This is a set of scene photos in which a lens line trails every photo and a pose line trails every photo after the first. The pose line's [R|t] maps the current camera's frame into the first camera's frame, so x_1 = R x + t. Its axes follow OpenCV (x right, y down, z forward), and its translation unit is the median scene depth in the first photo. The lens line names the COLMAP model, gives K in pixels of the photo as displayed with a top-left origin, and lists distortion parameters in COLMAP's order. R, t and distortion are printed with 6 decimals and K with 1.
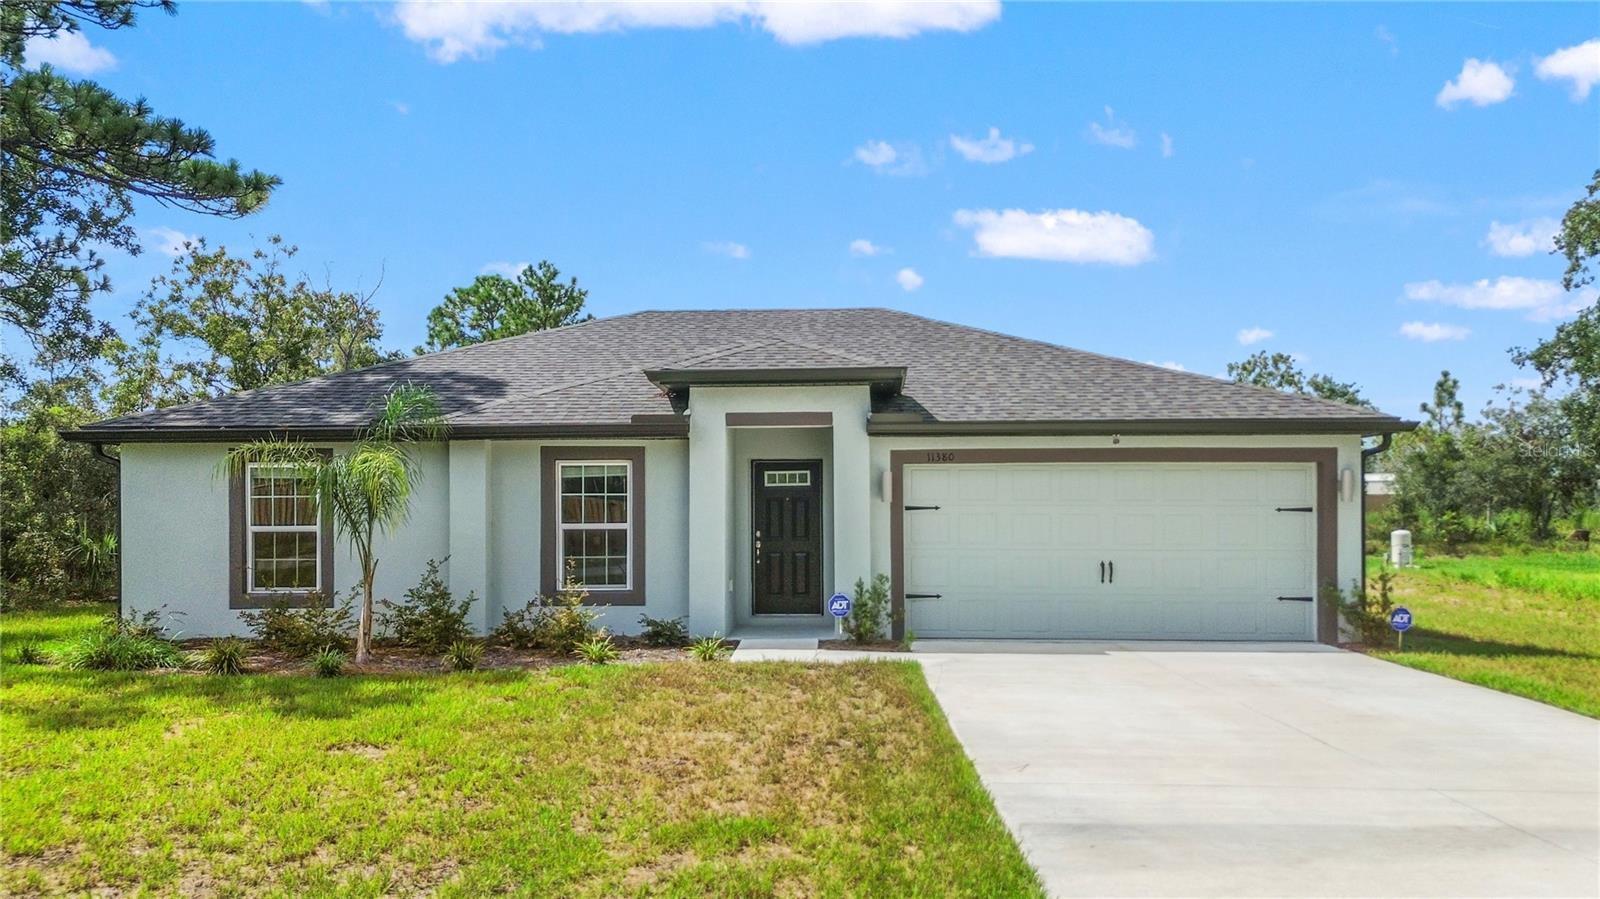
lens RADIAL K [[1160.2, 0, 804.5], [0, 1160.2, 494.6], [0, 0, 1]] dist [0.058060, -0.046817]
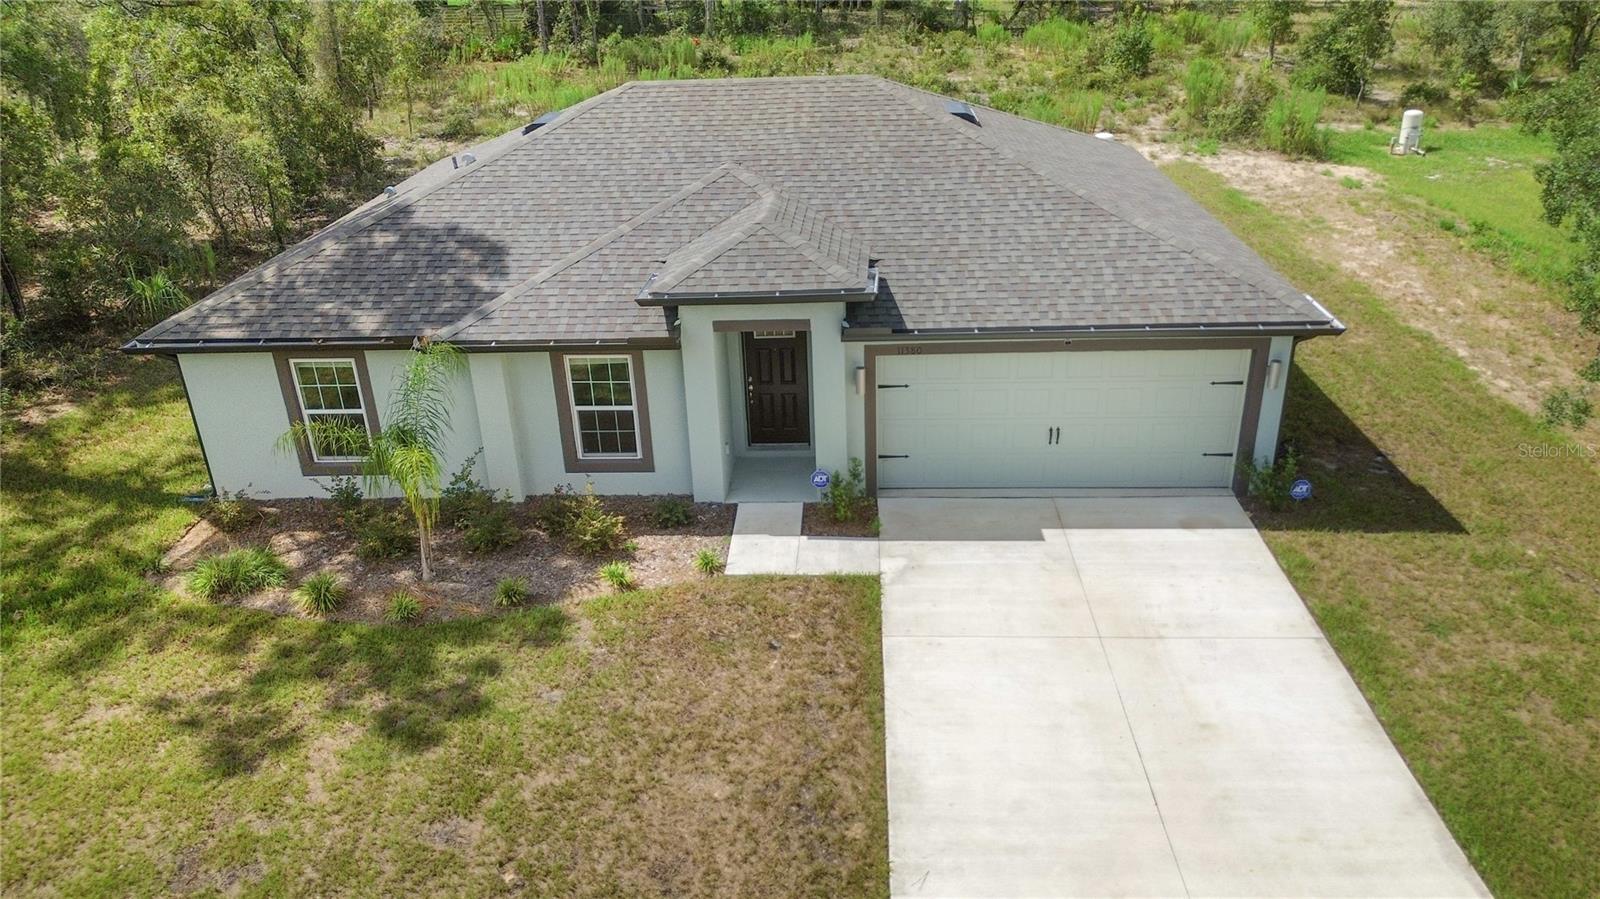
lens RADIAL K [[1160.2, 0, 798.6], [0, 1160.2, 422.8], [0, 0, 1]] dist [0.058060, -0.046817]
pose [[0.999341, -0.020921, -0.029678, 0.043355], [0.031746, 0.900149, 0.434423, -0.454367], [0.017626, -0.435079, 0.900220, -0.025549]]
